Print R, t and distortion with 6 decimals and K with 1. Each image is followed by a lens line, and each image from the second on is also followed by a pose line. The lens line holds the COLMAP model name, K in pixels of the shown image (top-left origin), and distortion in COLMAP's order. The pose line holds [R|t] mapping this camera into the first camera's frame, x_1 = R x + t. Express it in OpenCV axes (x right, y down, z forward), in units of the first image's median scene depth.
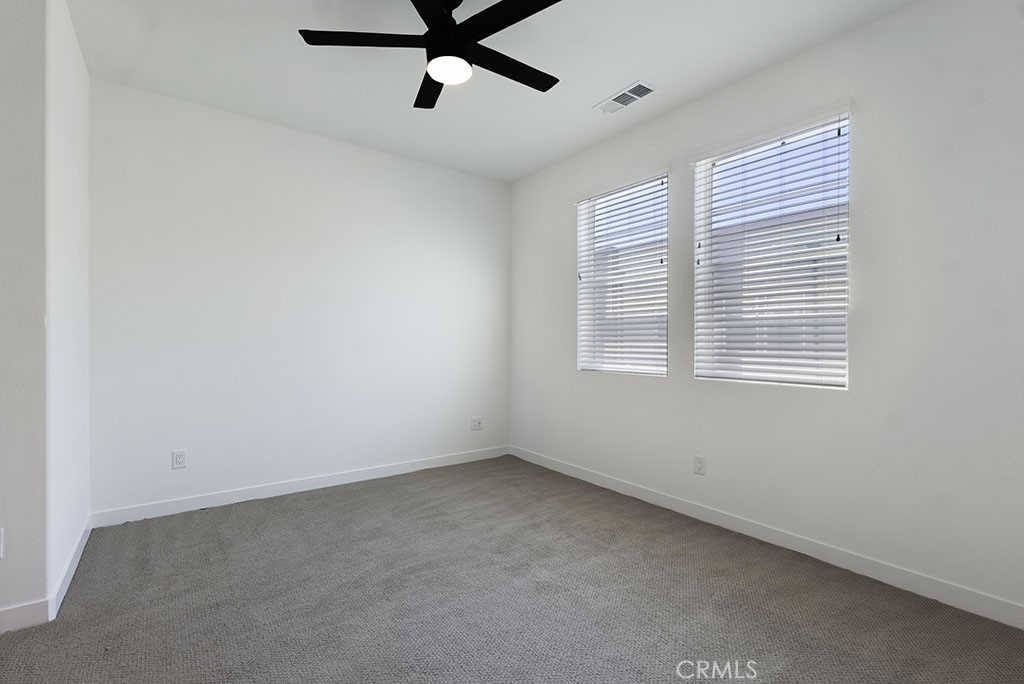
lens RADIAL K [[462.4, 0, 508.1], [0, 462.4, 337.1], [0, 0, 1]] dist [-0.001117, -0.000071]
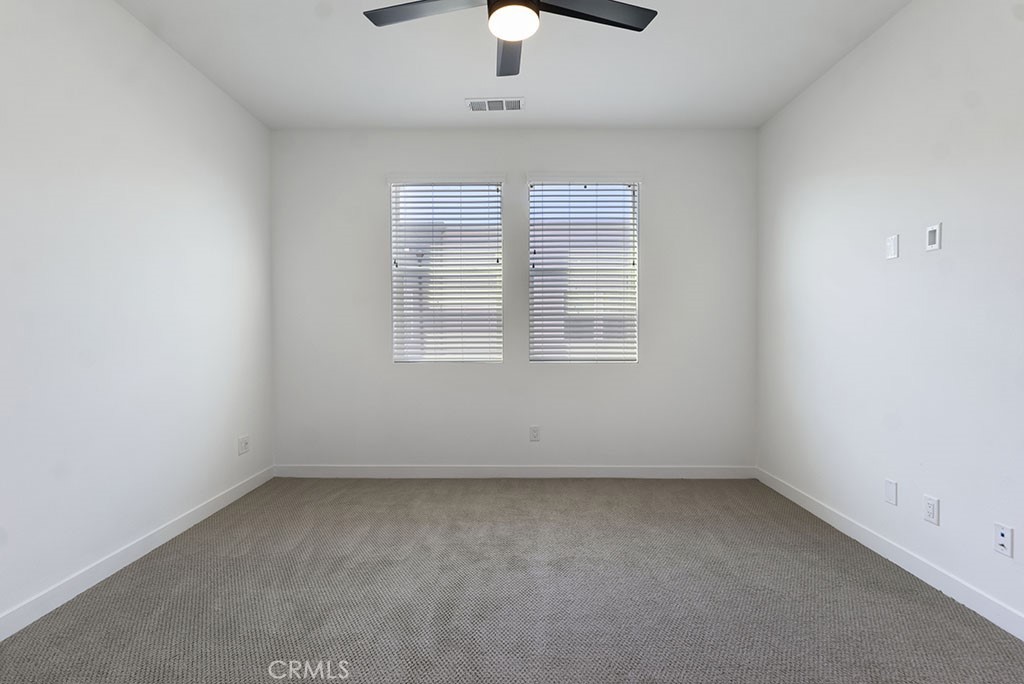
lens RADIAL K [[462.4, 0, 508.1], [0, 462.4, 337.1], [0, 0, 1]] dist [-0.001117, -0.000071]
pose [[0.601889, -0.017331, 0.798392, -0.592554], [-0.002203, 0.999725, 0.023363, -0.004559], [-0.798577, -0.015821, 0.601685, 0.328821]]
